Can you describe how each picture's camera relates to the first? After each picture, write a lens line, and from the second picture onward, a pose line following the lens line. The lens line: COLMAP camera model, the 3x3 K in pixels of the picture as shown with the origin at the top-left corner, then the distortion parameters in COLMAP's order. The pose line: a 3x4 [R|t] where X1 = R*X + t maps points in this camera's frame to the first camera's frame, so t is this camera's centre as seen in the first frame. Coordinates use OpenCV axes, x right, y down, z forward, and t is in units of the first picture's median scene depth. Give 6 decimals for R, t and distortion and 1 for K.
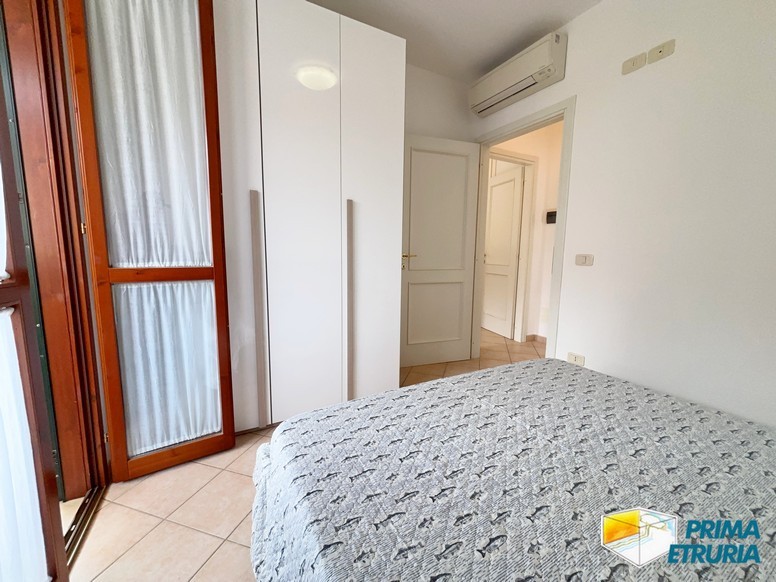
lens RADIAL K [[313.8, 0, 389.7], [0, 313.8, 292.8], [0, 0, 1]] dist [0.004349, -0.001488]
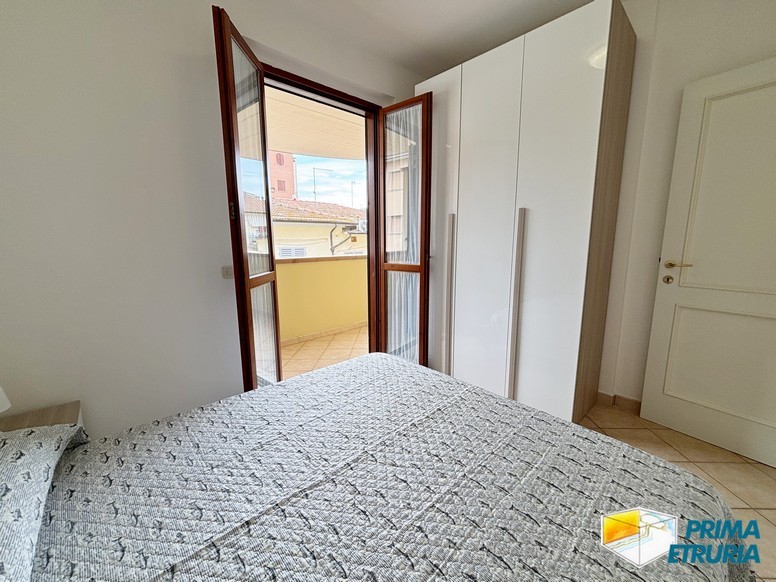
lens RADIAL K [[313.8, 0, 386.1], [0, 313.8, 291.5], [0, 0, 1]] dist [0.004349, -0.001488]
pose [[0.237954, 0.139789, -0.961164, 1.051873], [-0.113519, 0.986809, 0.115415, -0.120438], [0.964620, 0.081647, 0.250684, 0.425591]]
